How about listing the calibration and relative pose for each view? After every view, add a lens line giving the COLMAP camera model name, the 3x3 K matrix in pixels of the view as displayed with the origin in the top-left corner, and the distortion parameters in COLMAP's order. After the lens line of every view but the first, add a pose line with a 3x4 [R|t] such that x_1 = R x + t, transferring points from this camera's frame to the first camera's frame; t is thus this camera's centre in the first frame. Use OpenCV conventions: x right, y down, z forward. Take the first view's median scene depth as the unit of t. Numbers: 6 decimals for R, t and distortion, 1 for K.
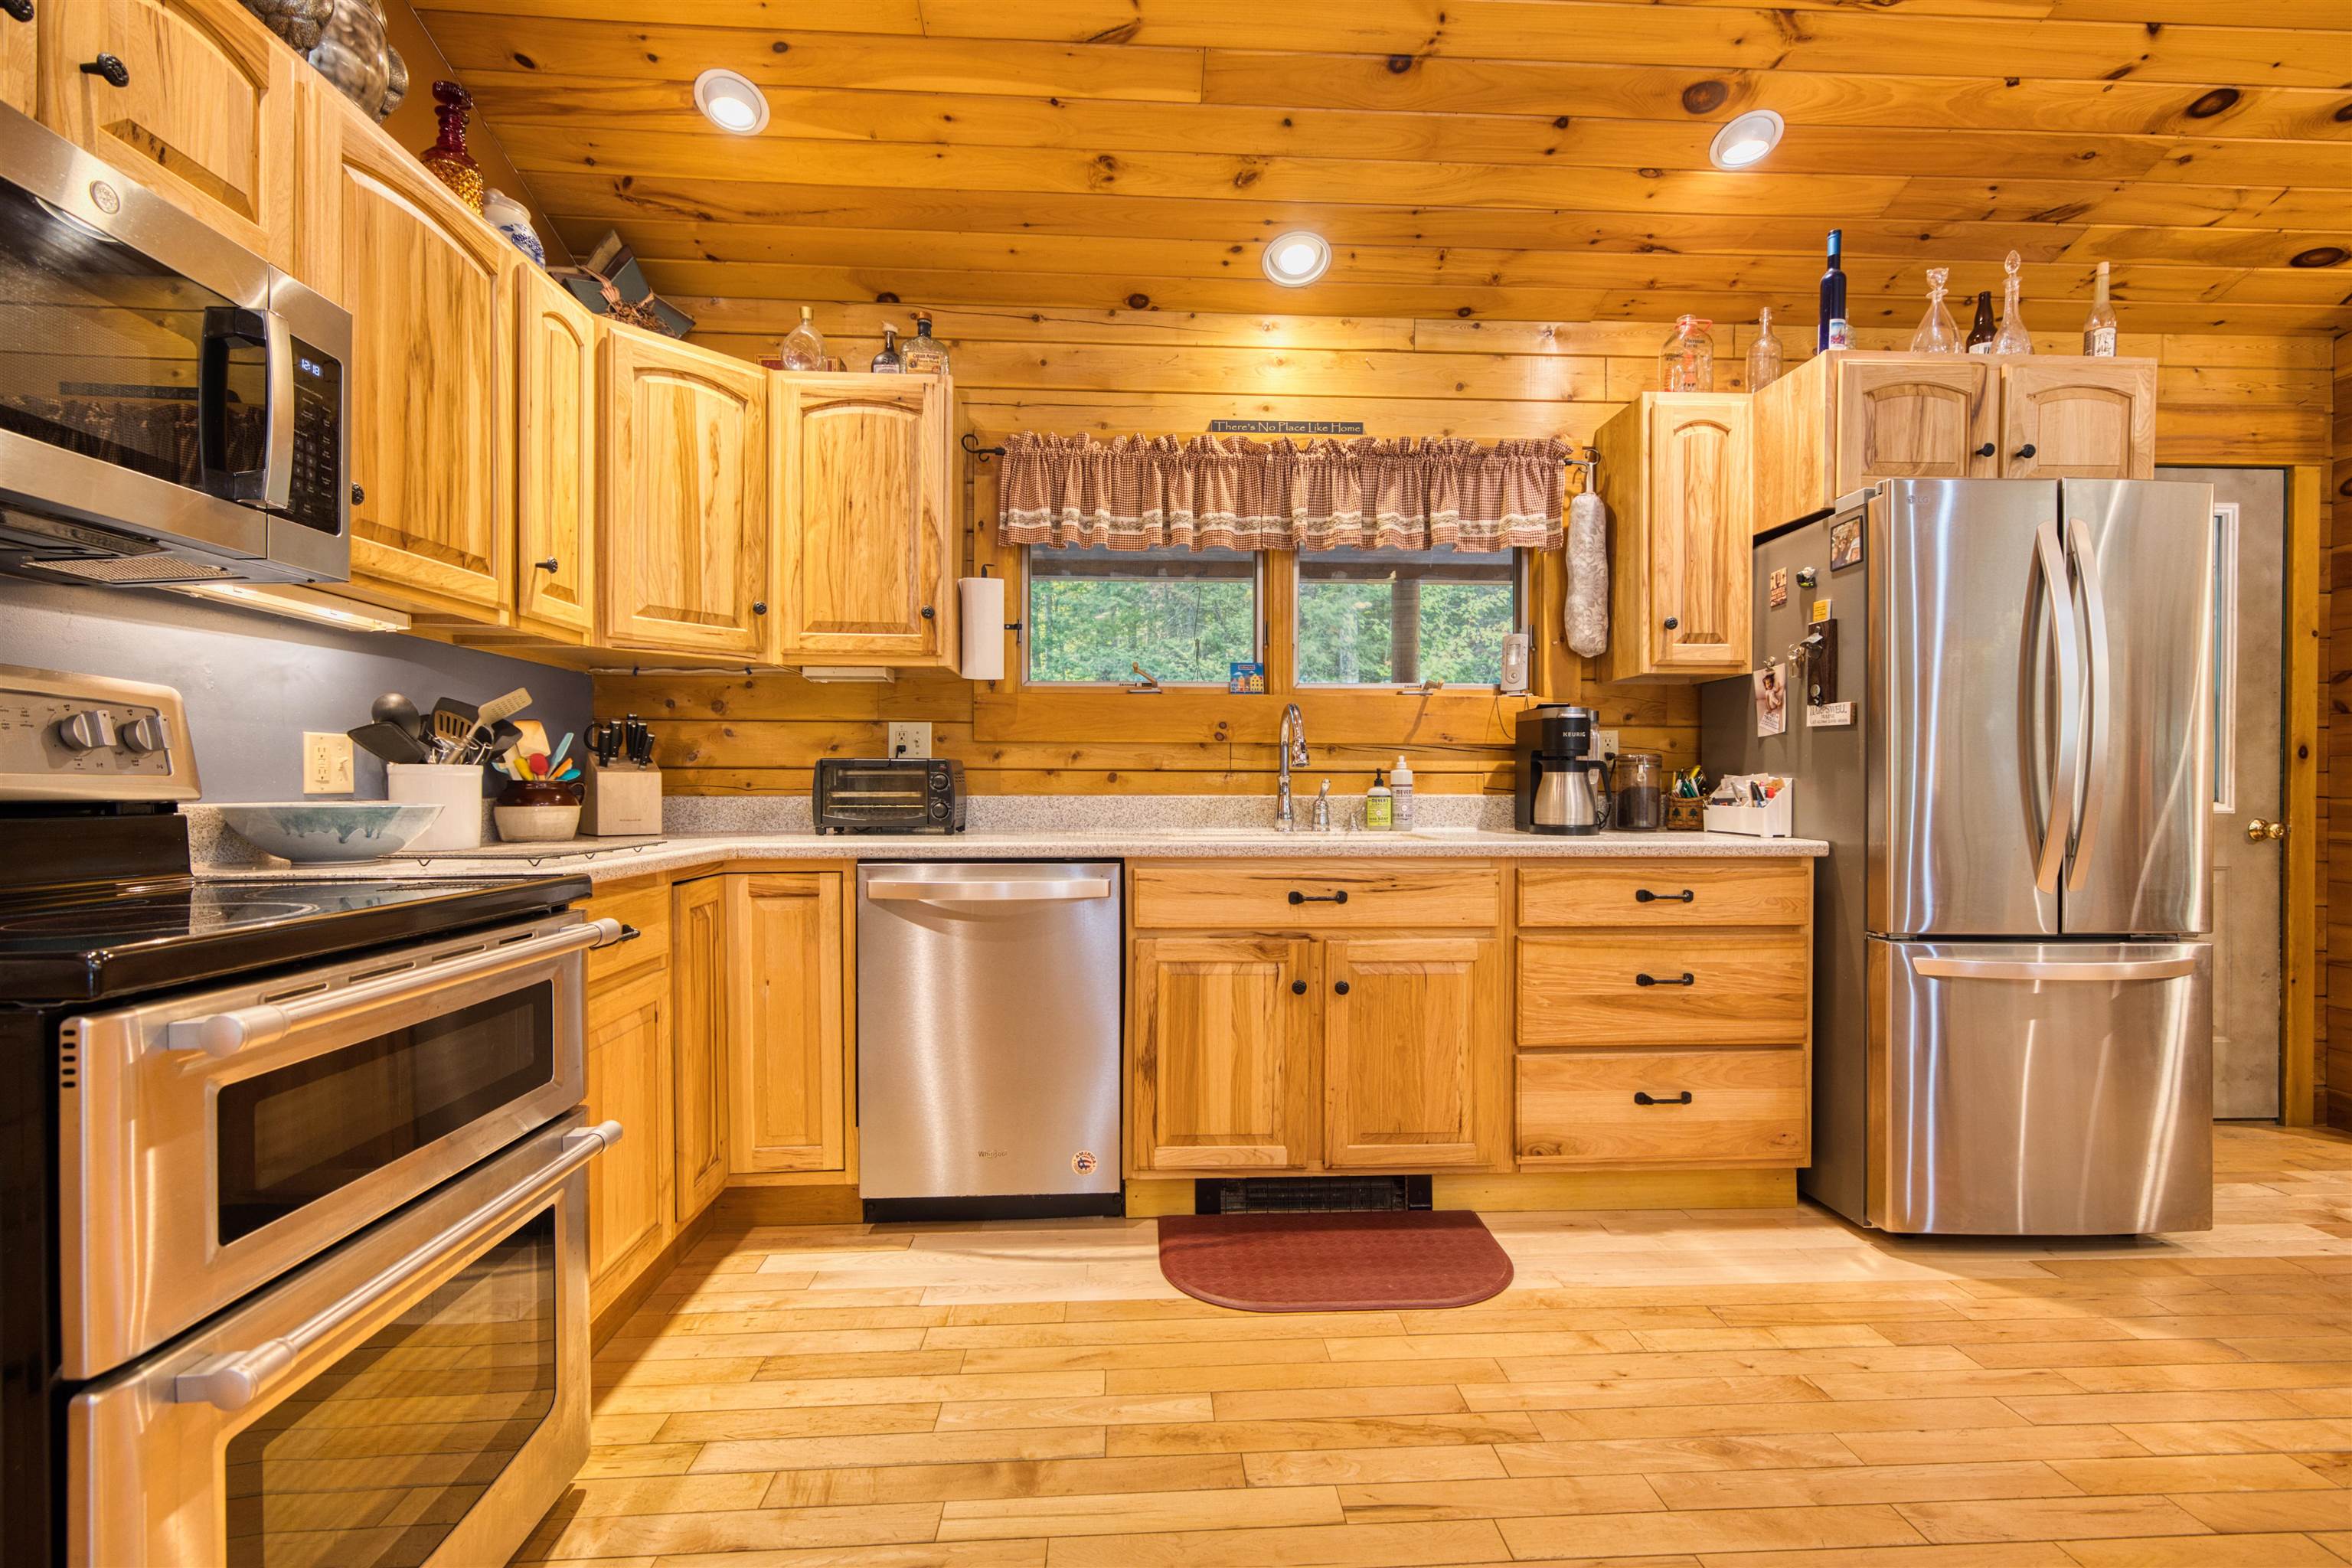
lens RADIAL K [[1044.4, 0, 1225.0], [0, 1044.4, 791.1], [0, 0, 1]] dist [-0.000046, 0.001316]
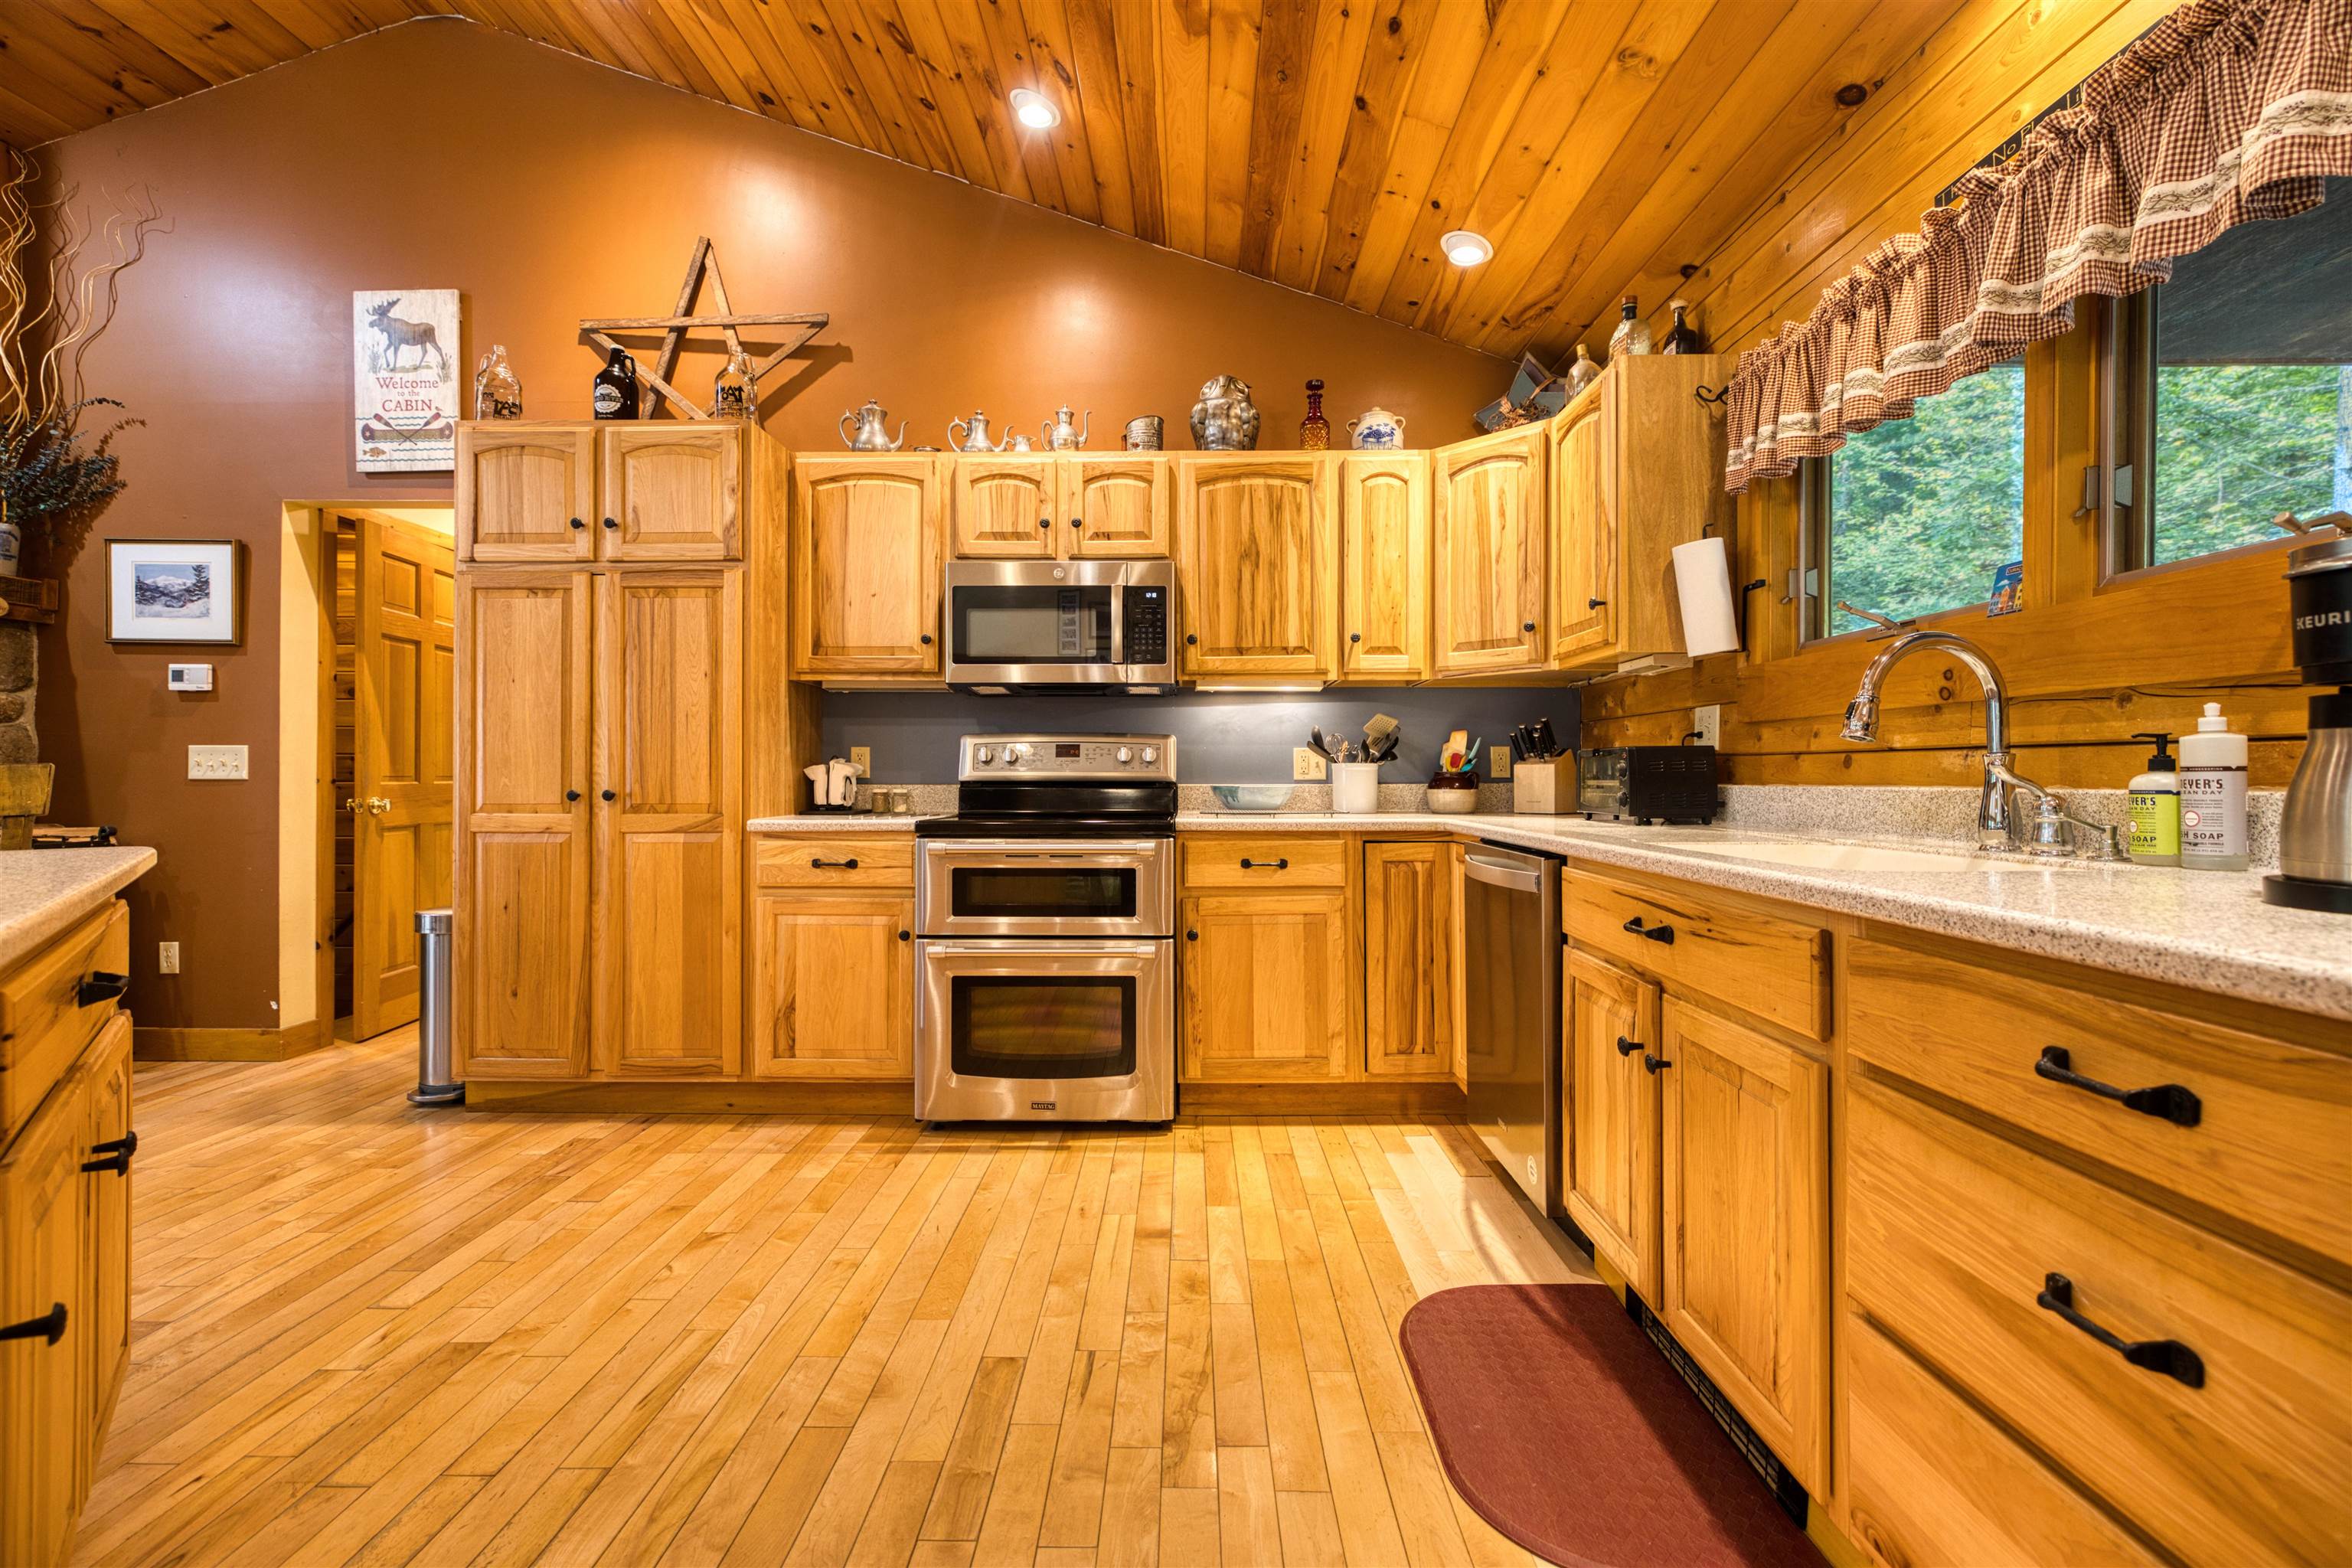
lens RADIAL K [[1044.4, 0, 1165.0], [0, 1044.4, 772.9], [0, 0, 1]] dist [-0.000046, 0.001316]
pose [[-0.106981, -0.005030, -0.994248, 0.832470], [-0.003920, 0.999982, -0.004637, -0.000112], [0.994253, 0.003401, -0.106999, 0.750837]]
